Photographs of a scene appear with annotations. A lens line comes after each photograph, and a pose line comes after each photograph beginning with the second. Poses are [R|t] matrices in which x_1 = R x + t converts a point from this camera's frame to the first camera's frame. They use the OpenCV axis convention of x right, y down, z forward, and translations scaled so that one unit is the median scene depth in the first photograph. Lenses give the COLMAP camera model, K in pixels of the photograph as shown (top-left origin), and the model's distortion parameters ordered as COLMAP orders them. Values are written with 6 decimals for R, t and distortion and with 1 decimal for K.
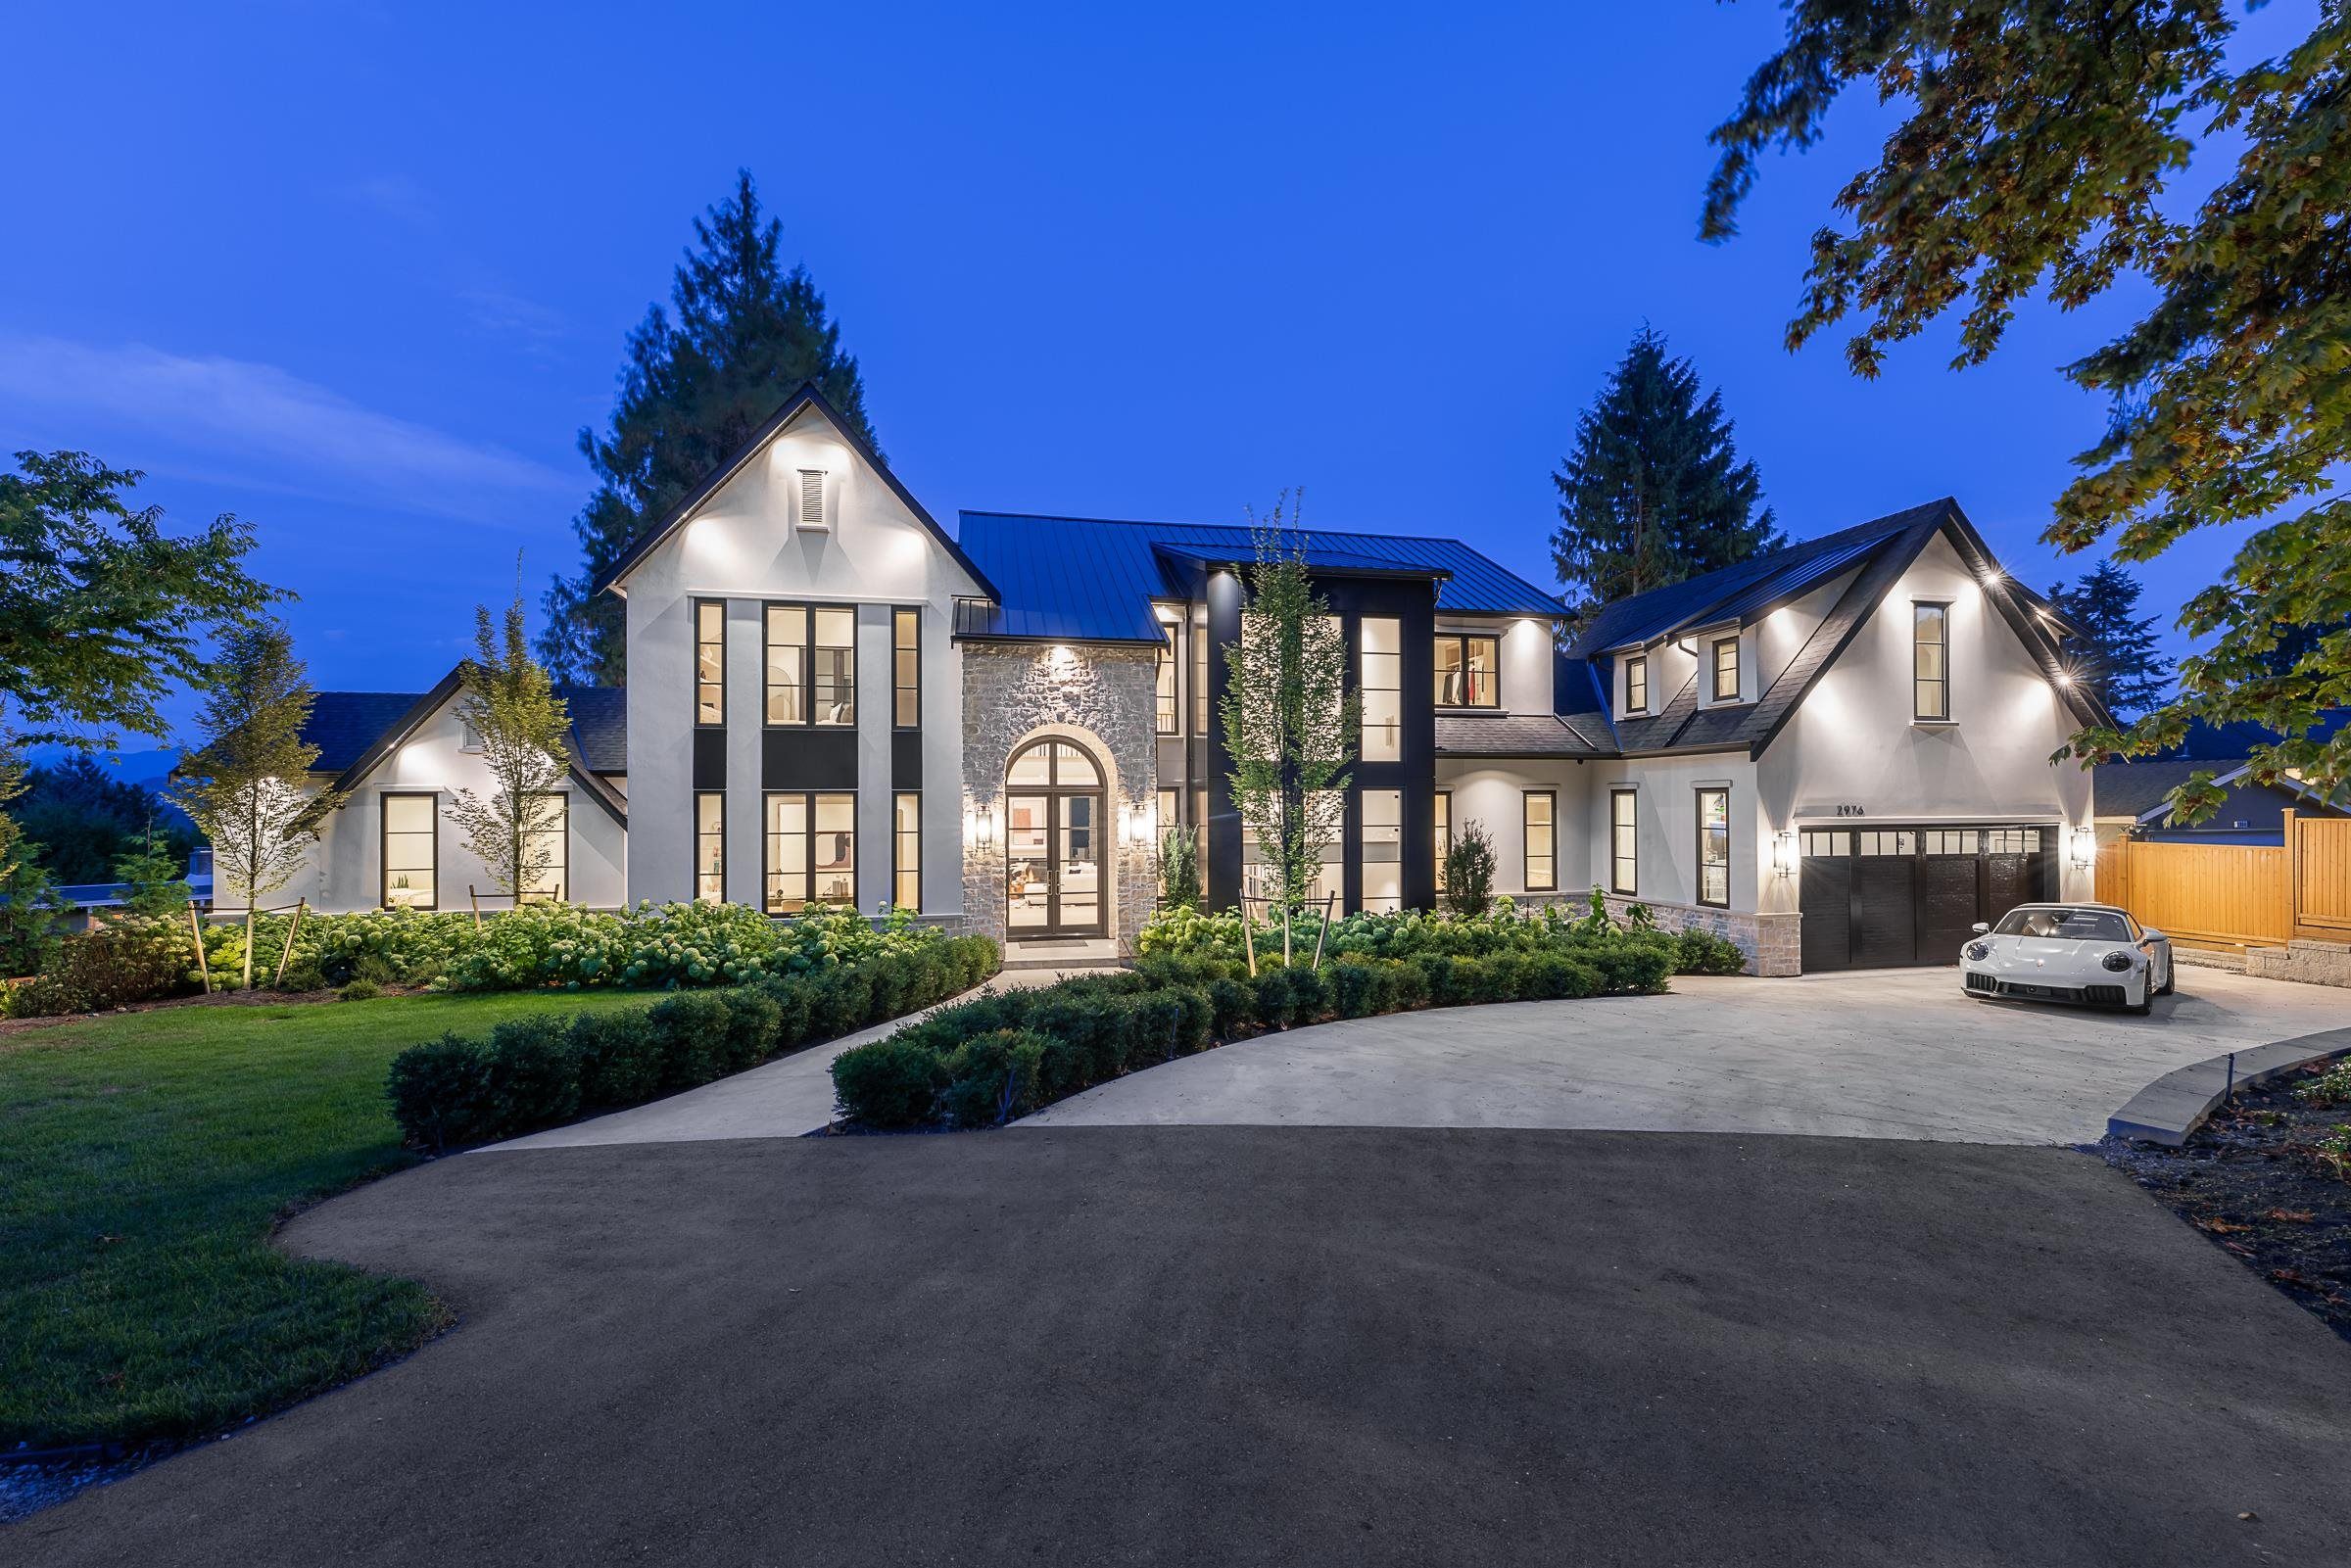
lens RADIAL K [[995.7, 0, 1175.5], [0, 995.7, 784.0], [0, 0, 1]] dist [-0.002236, -0.000102]
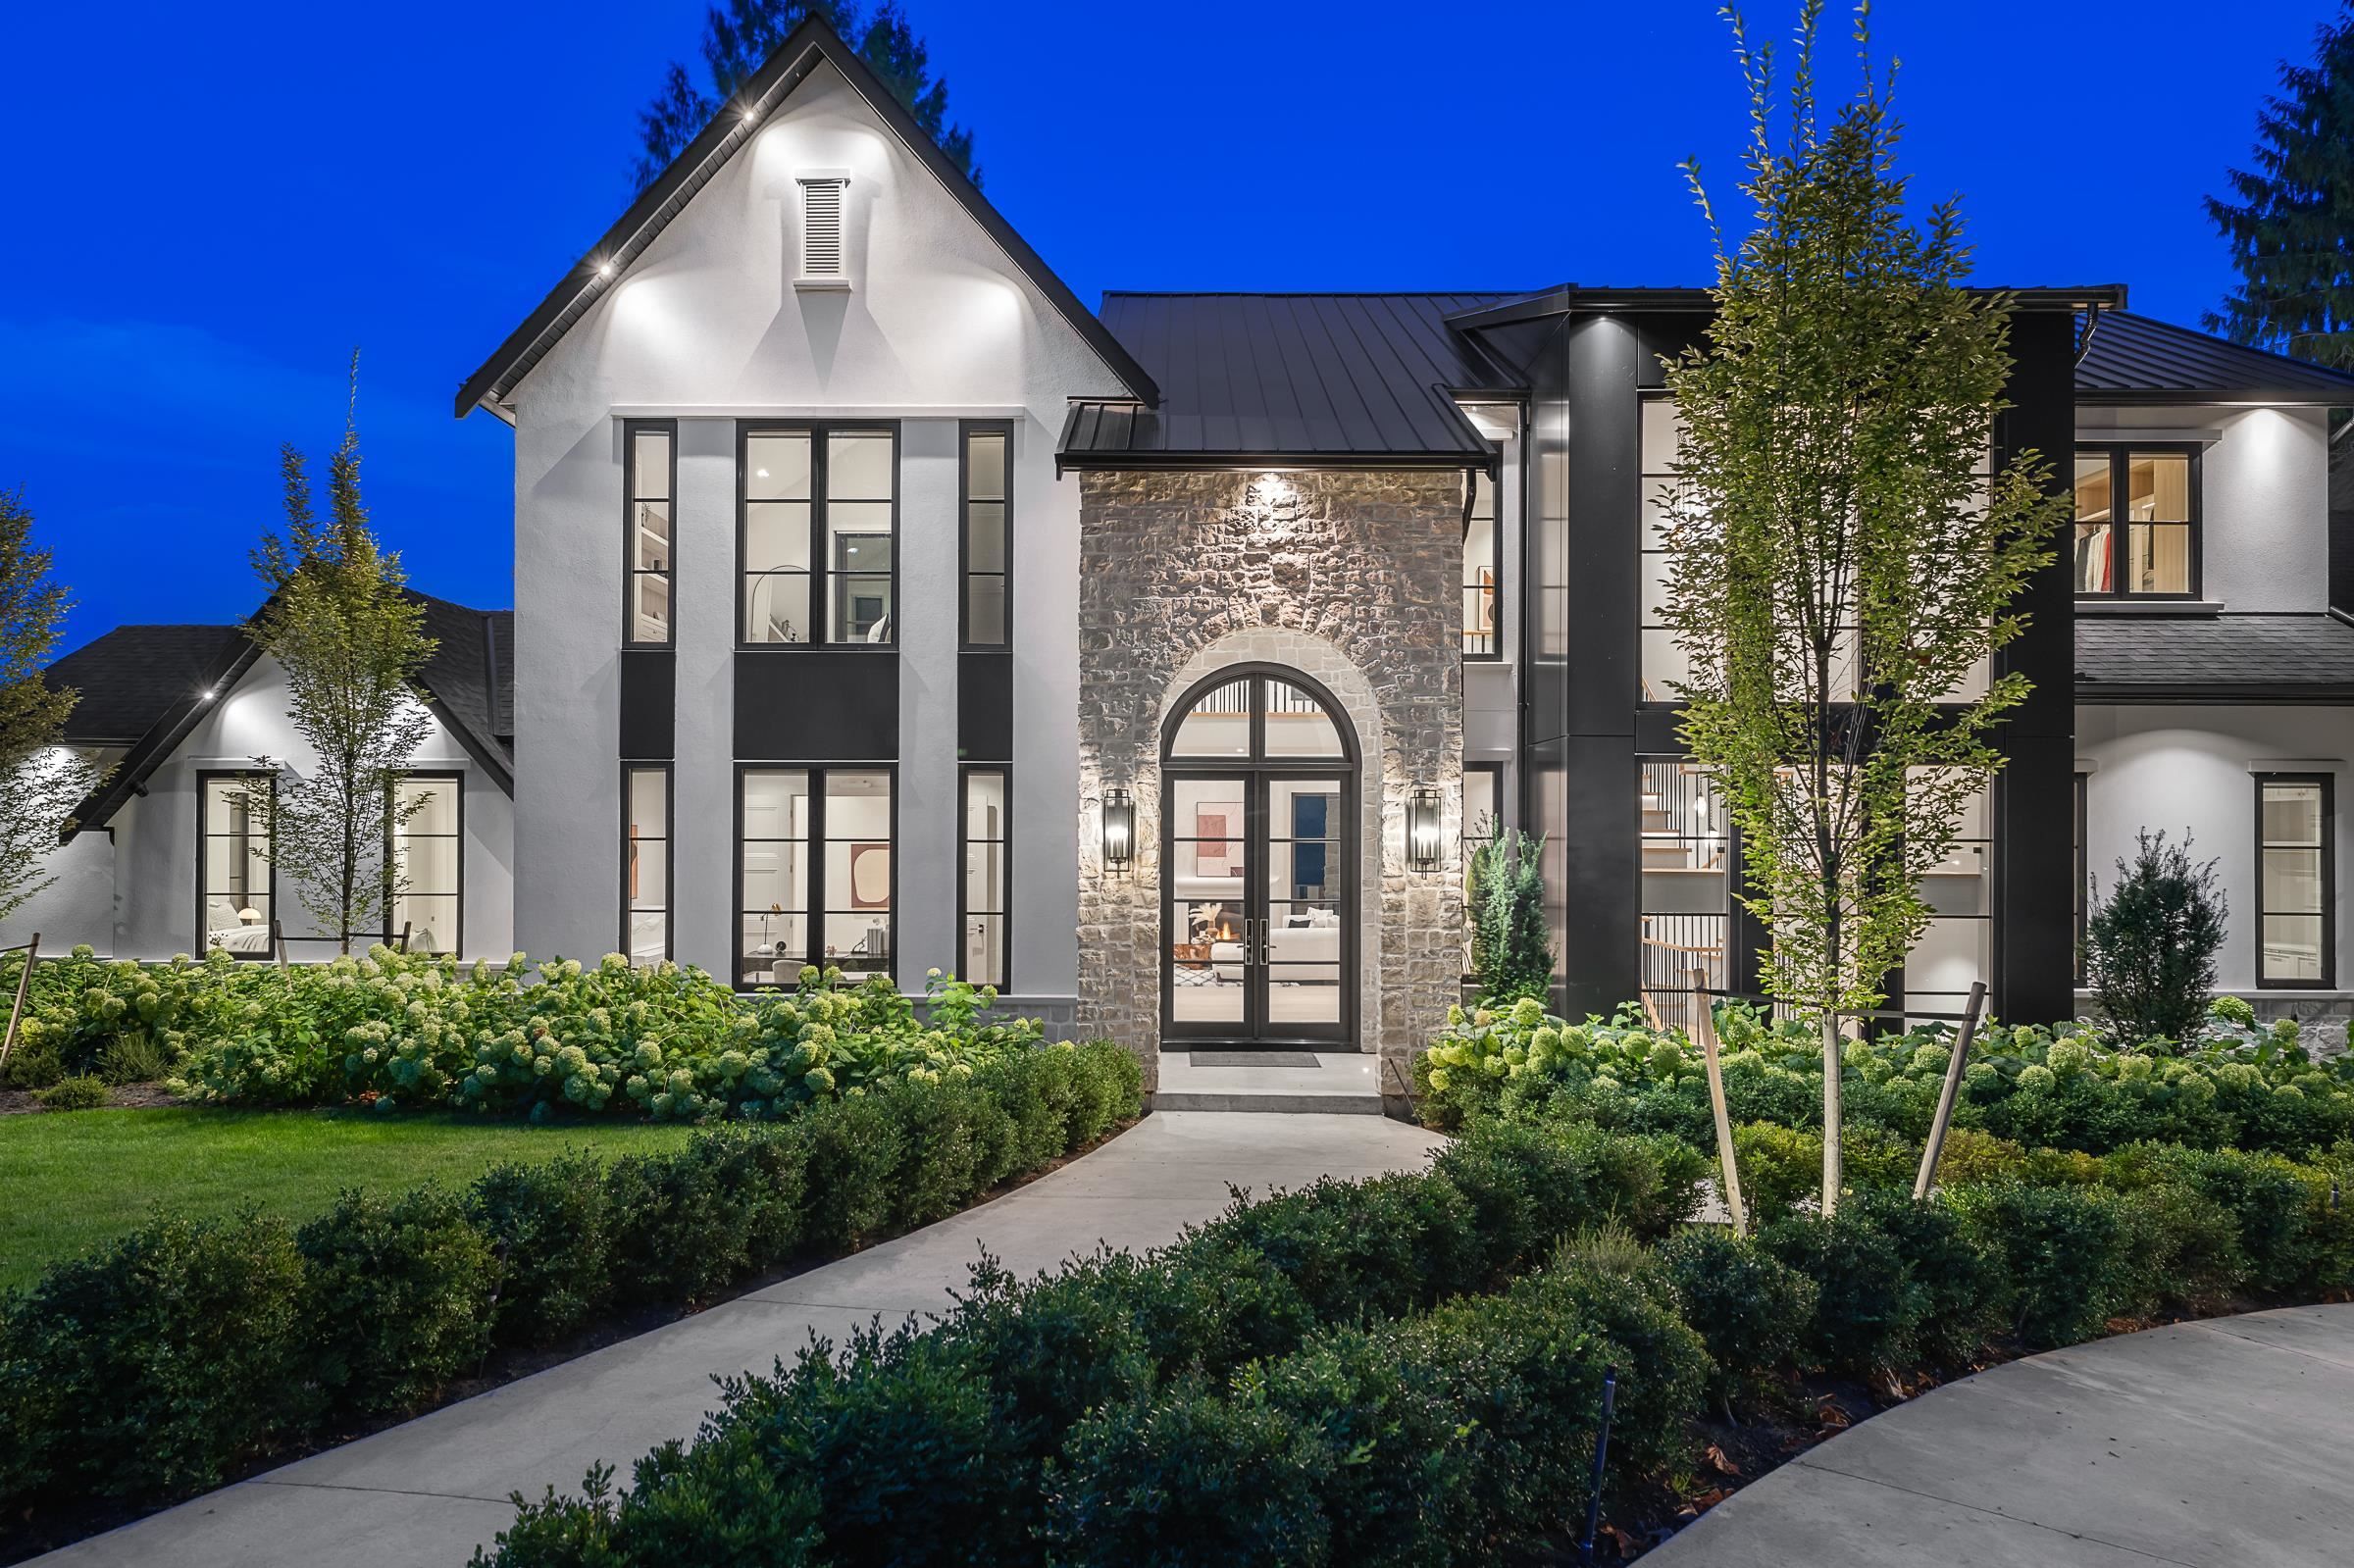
lens RADIAL K [[1123.2, 0, 1179.1], [0, 1123.2, 842.8], [0, 0, 1]] dist [-0.000928, -0.000220]
pose [[0.976750, 0.007678, -0.214242, -0.037320], [-0.006028, 0.999947, 0.008352, 0.044032], [0.214295, -0.006866, 0.976745, 0.434179]]
